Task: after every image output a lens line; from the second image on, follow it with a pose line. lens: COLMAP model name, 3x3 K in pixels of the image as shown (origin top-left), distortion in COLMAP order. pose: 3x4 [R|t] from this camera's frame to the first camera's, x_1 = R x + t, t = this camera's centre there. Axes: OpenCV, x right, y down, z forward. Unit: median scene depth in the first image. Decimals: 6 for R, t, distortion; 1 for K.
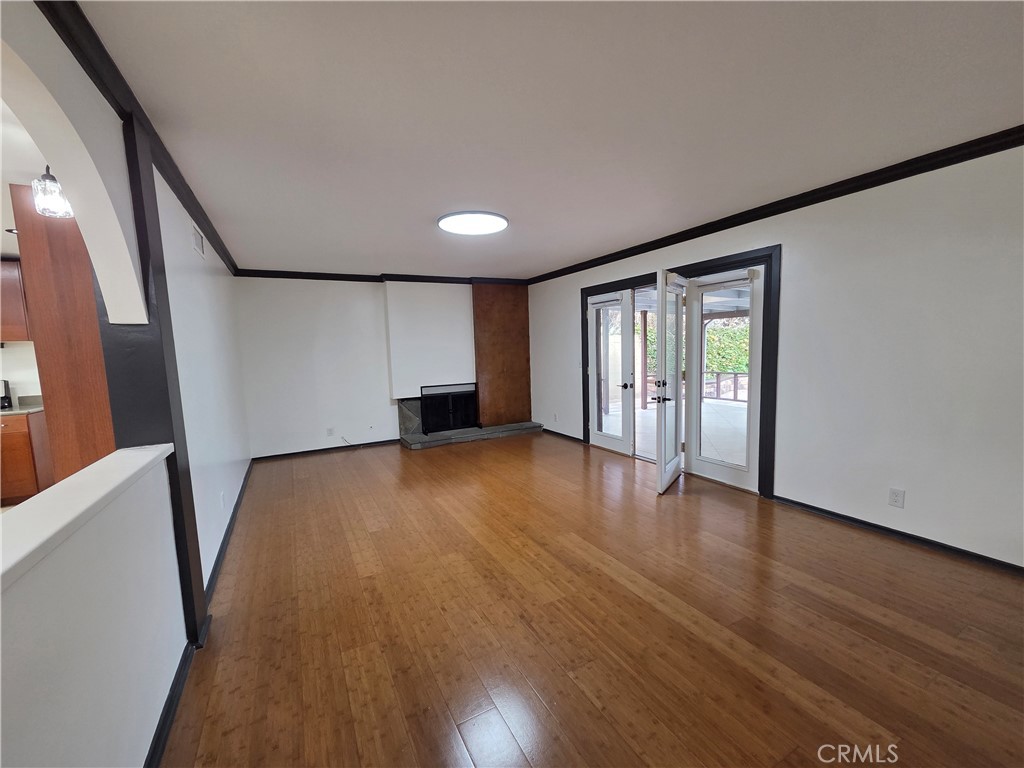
lens RADIAL K [[417.6, 0, 511.4], [0, 417.6, 388.2], [0, 0, 1]] dist [0.002631, 0.000048]
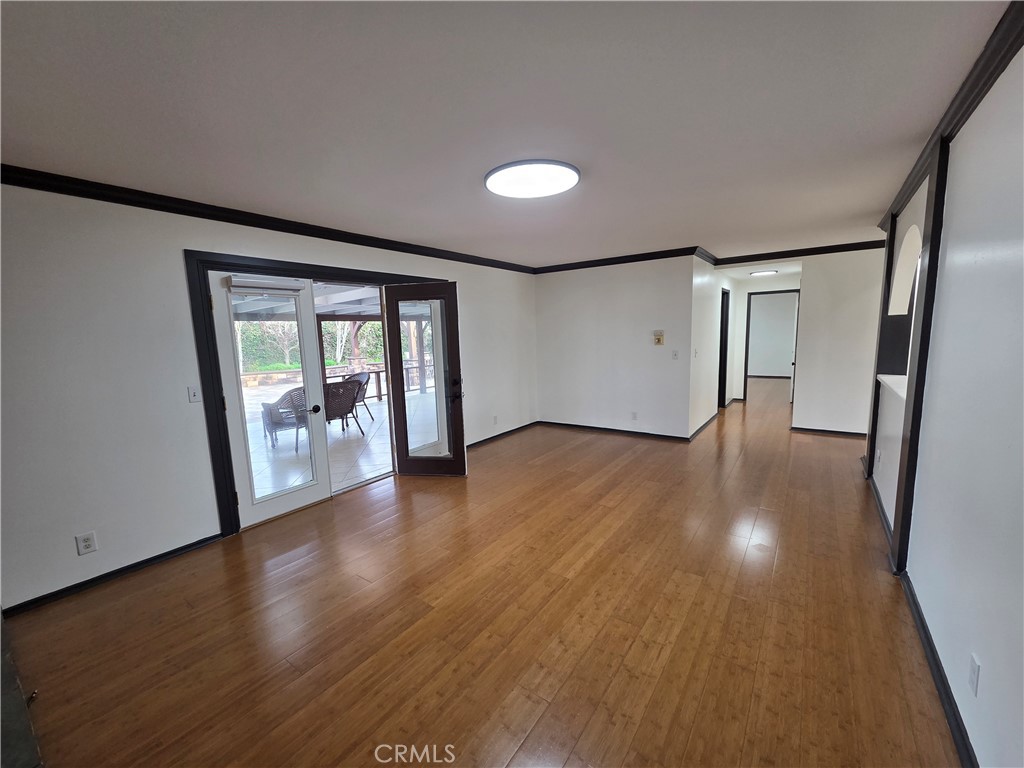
lens RADIAL K [[417.6, 0, 511.4], [0, 417.6, 388.2], [0, 0, 1]] dist [0.002631, 0.000048]
pose [[-0.441339, -0.069340, 0.894657, -0.786990], [0.135135, 0.980504, 0.142656, -0.146028], [-0.887107, 0.183859, -0.423365, 1.456489]]
